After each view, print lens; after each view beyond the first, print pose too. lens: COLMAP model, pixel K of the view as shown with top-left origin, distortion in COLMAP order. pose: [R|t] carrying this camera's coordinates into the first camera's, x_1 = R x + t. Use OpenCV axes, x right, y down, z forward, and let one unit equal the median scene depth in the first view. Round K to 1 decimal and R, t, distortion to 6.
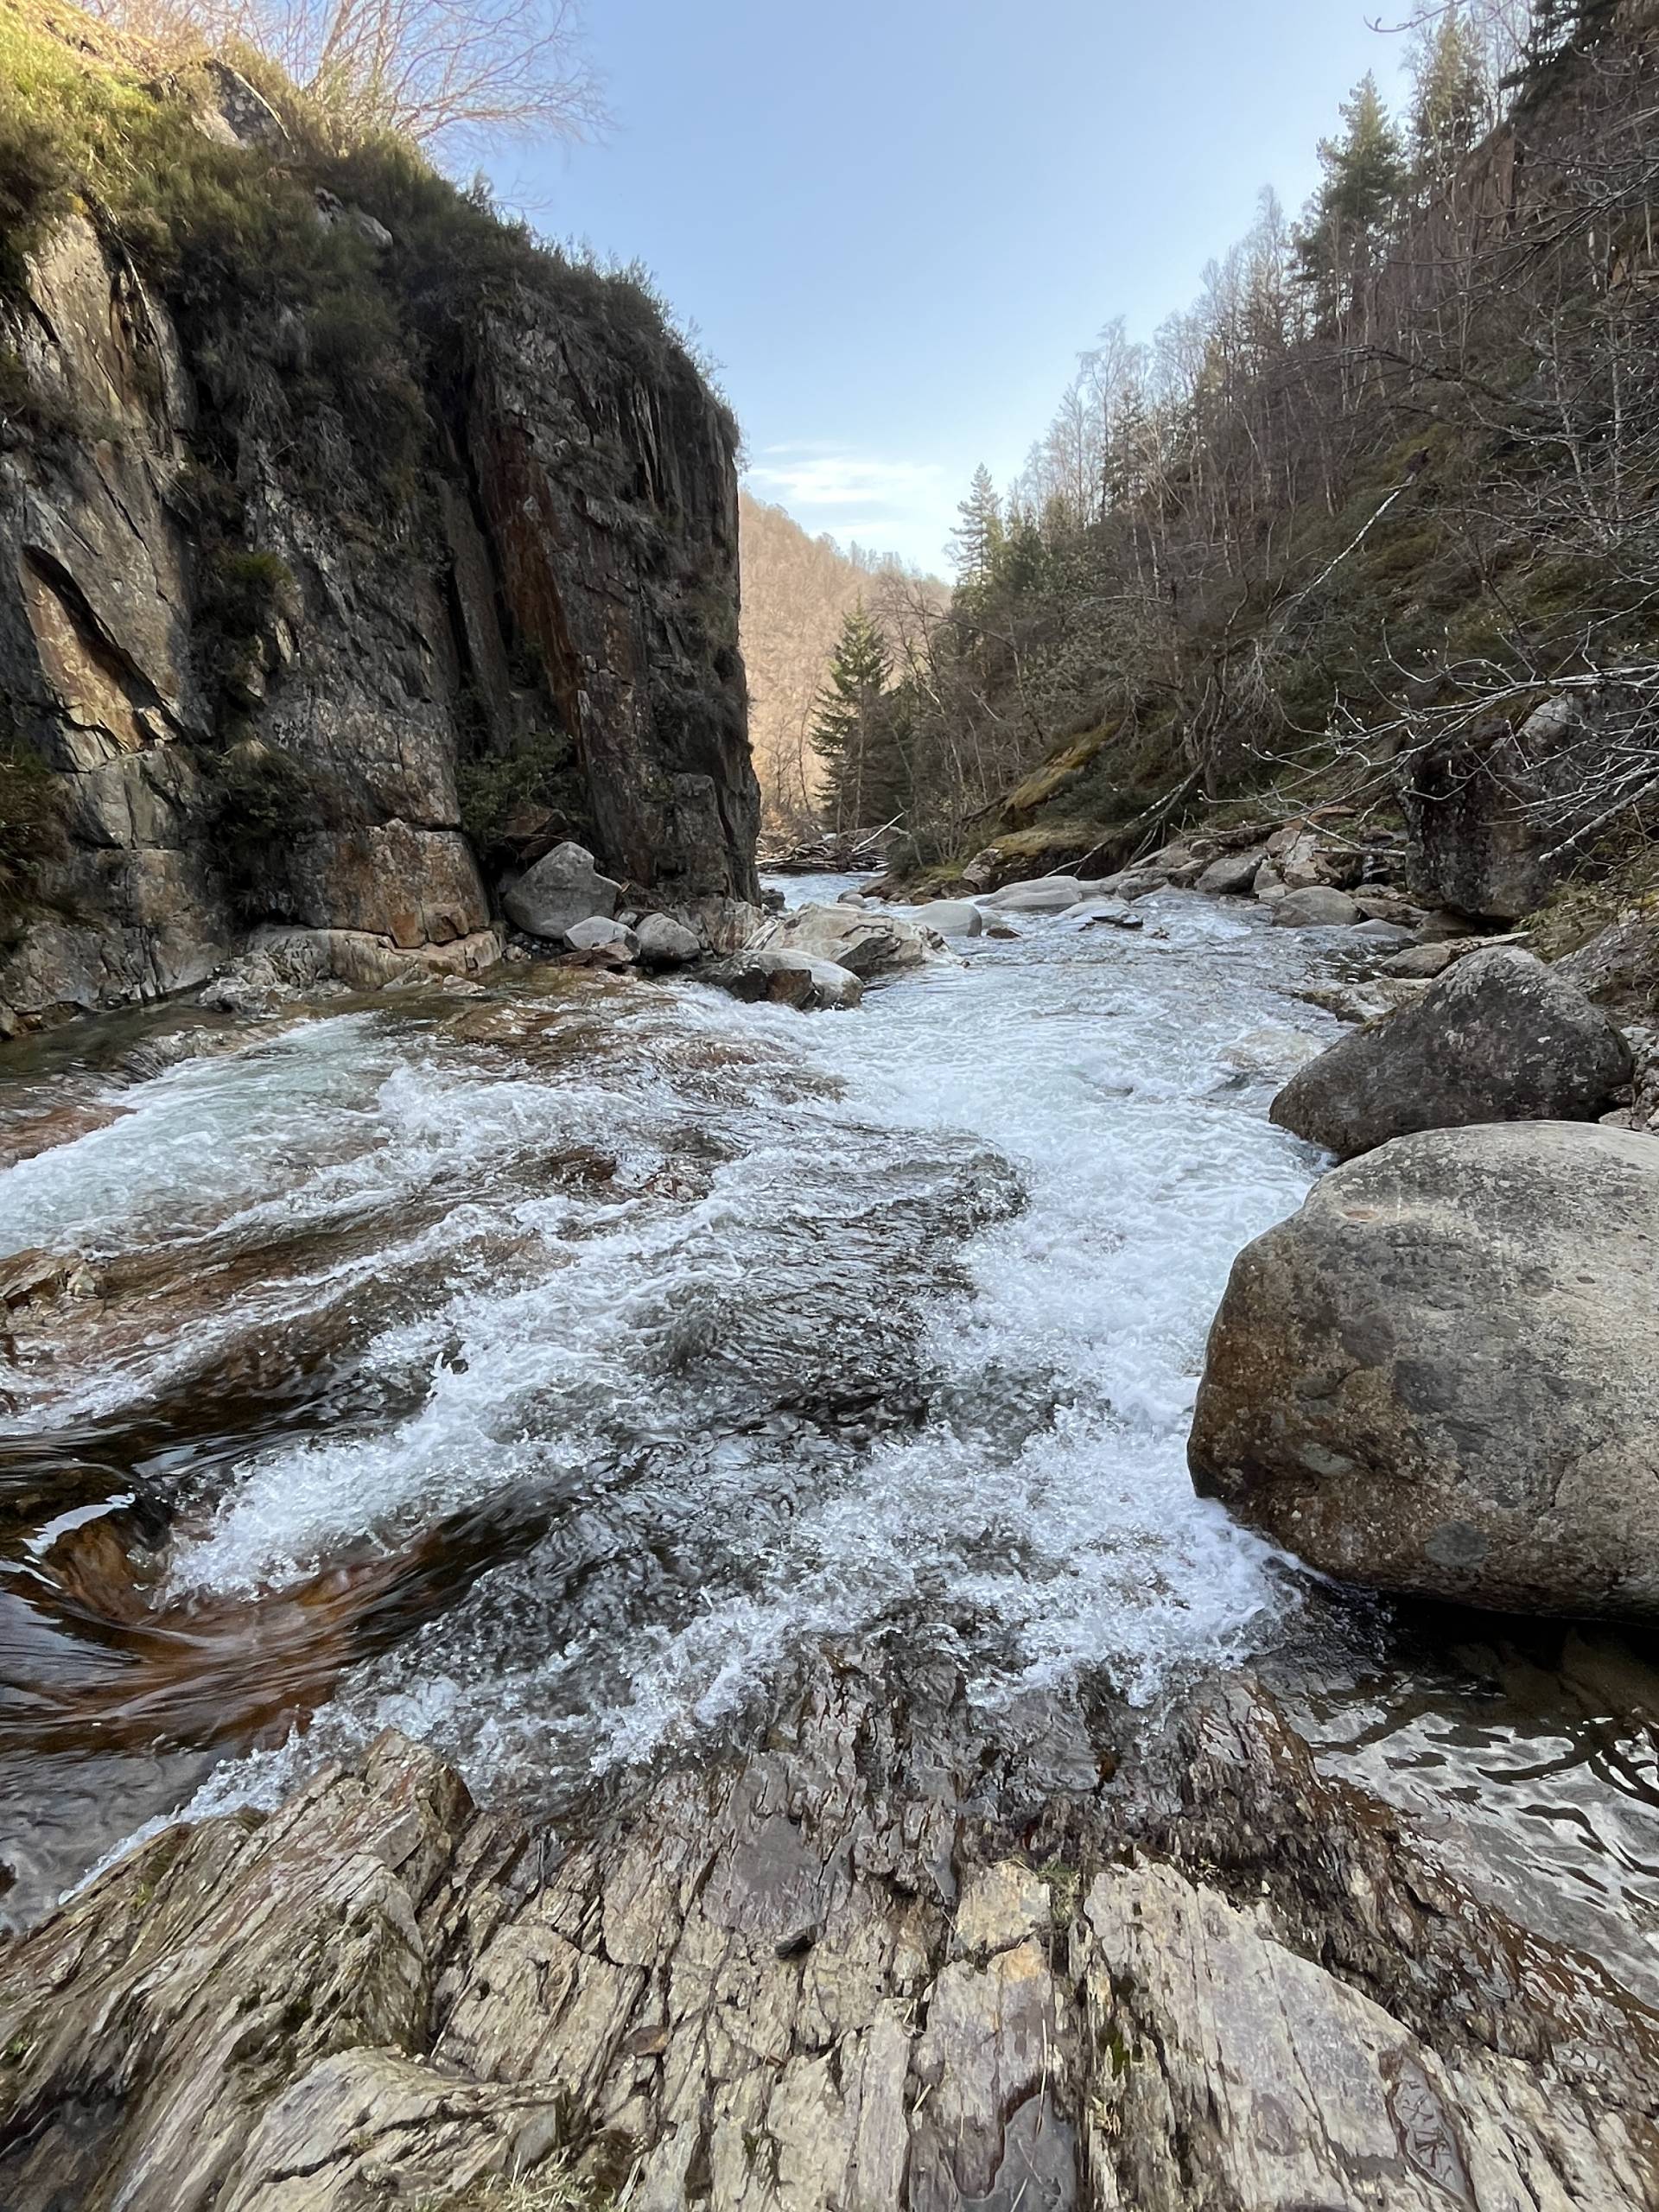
lens RADIAL K [[1187.4, 0, 829.5], [0, 1187.4, 1106.0], [0, 0, 1]] dist [-0.045401, 0.000995]
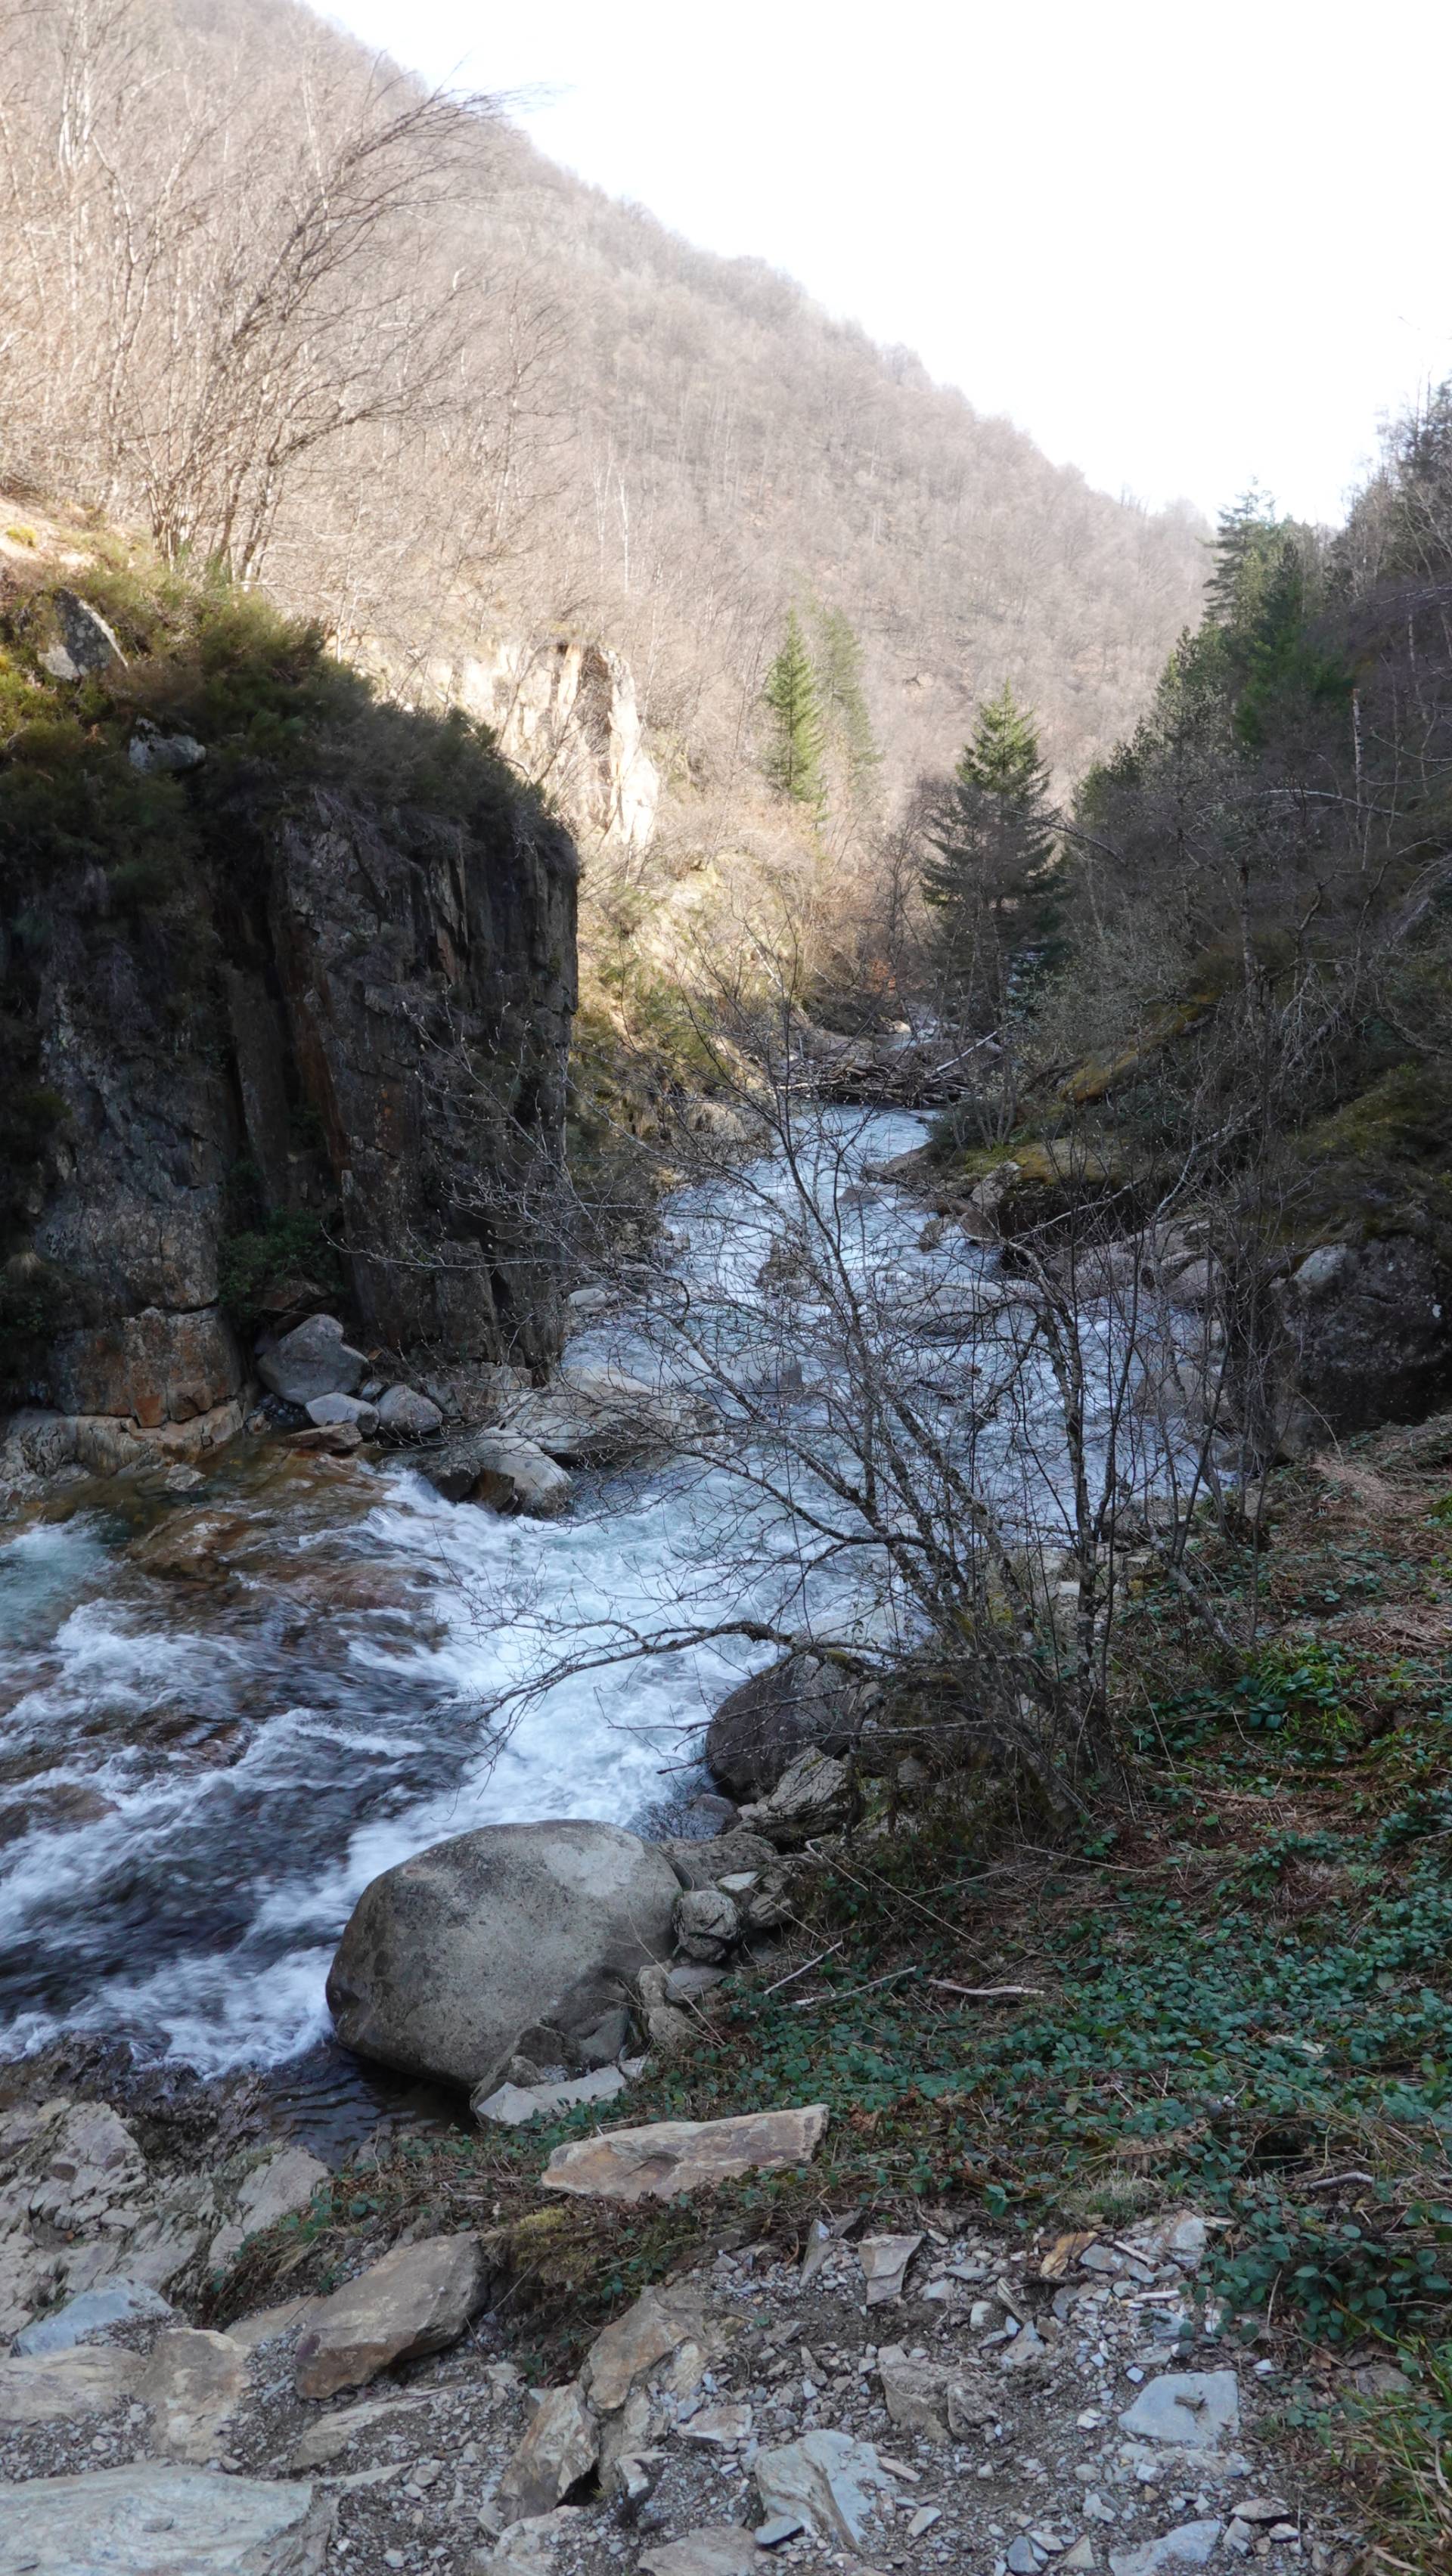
lens RADIAL K [[1809.1, 0, 723.9], [0, 1809.1, 1287.0], [0, 0, 1]] dist [-0.086082, -0.000949]
pose [[0.987386, 0.084776, -0.133724, 0.807246], [-0.090762, 0.995096, -0.039311, -0.517935], [0.129735, 0.050953, 0.990239, -1.246495]]
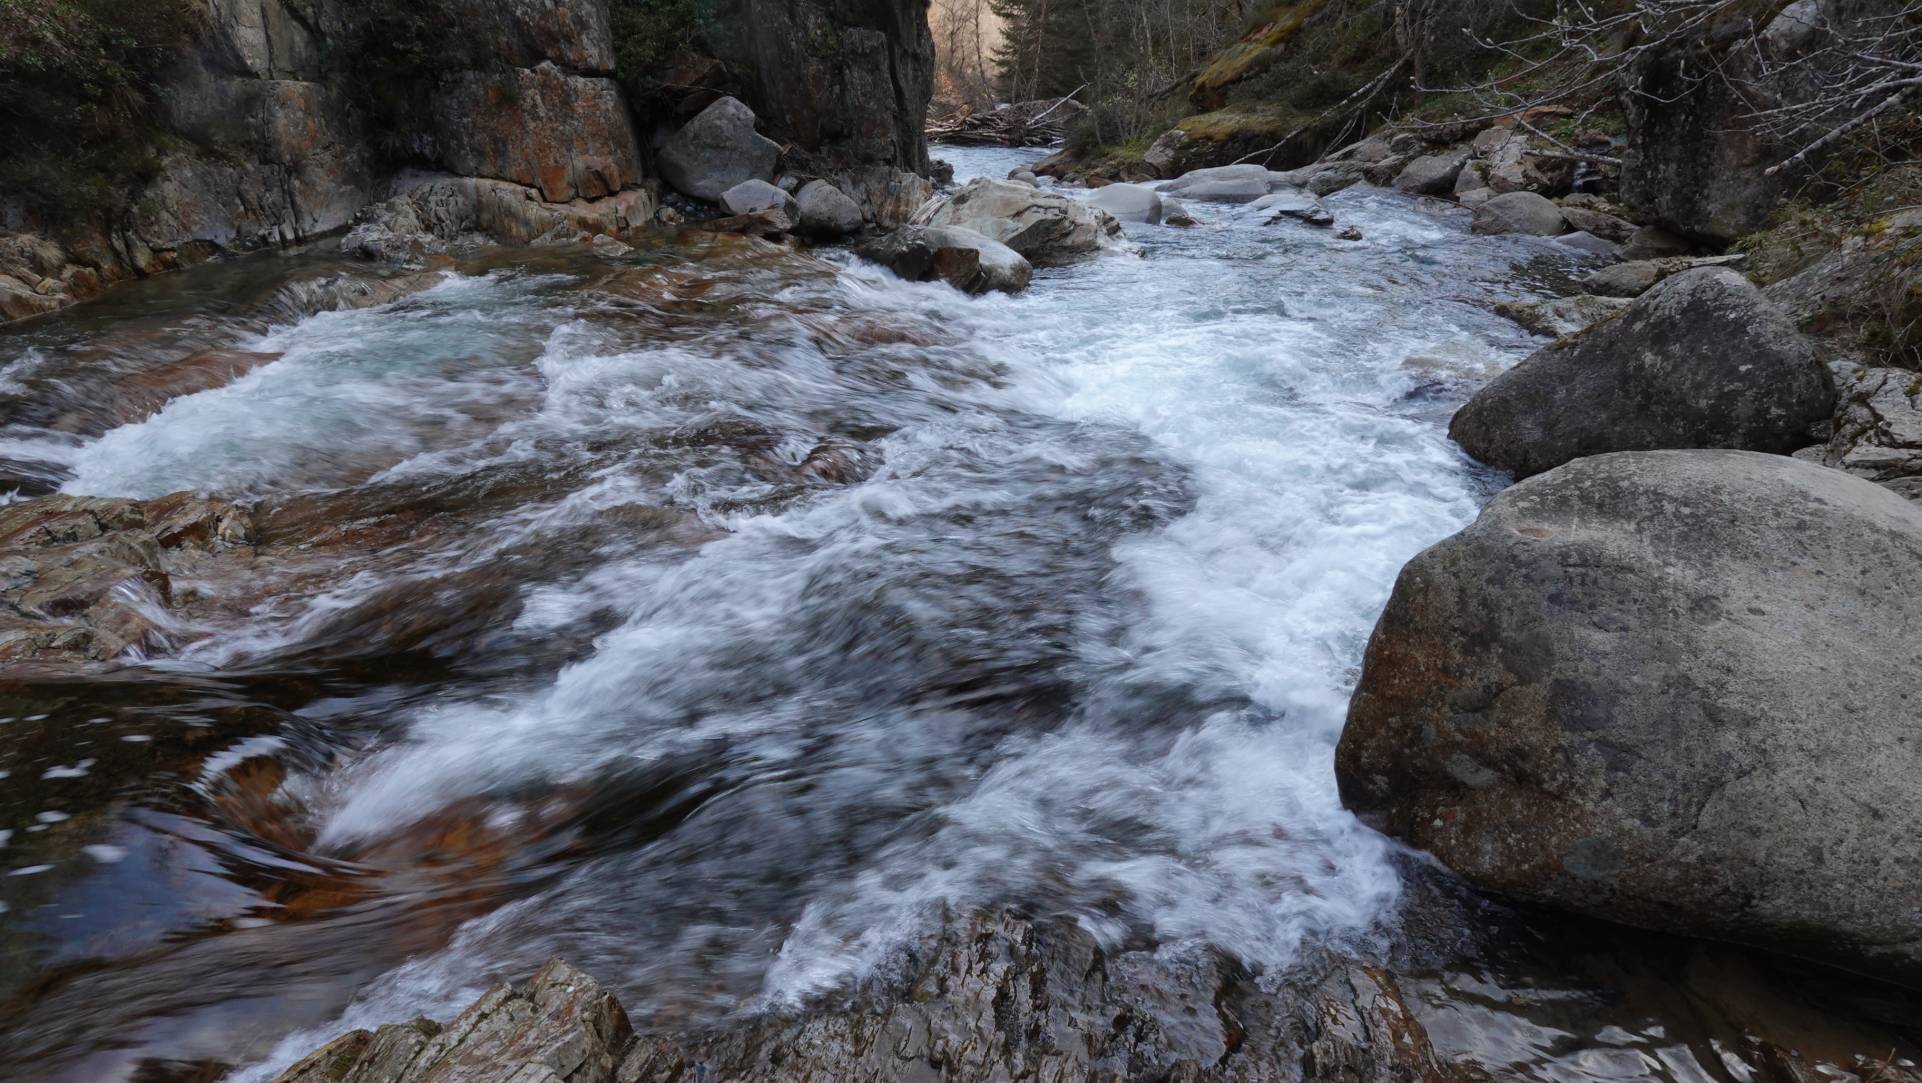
lens RADIAL K [[1233.4, 0, 962.6], [0, 1233.4, 549.9], [0, 0, 1]] dist [-0.038611, 0.001713]
pose [[0.998120, 0.060340, -0.010720, -0.007779], [-0.058557, 0.990599, 0.123629, 0.004826], [0.018079, -0.122769, 0.992271, -0.014466]]
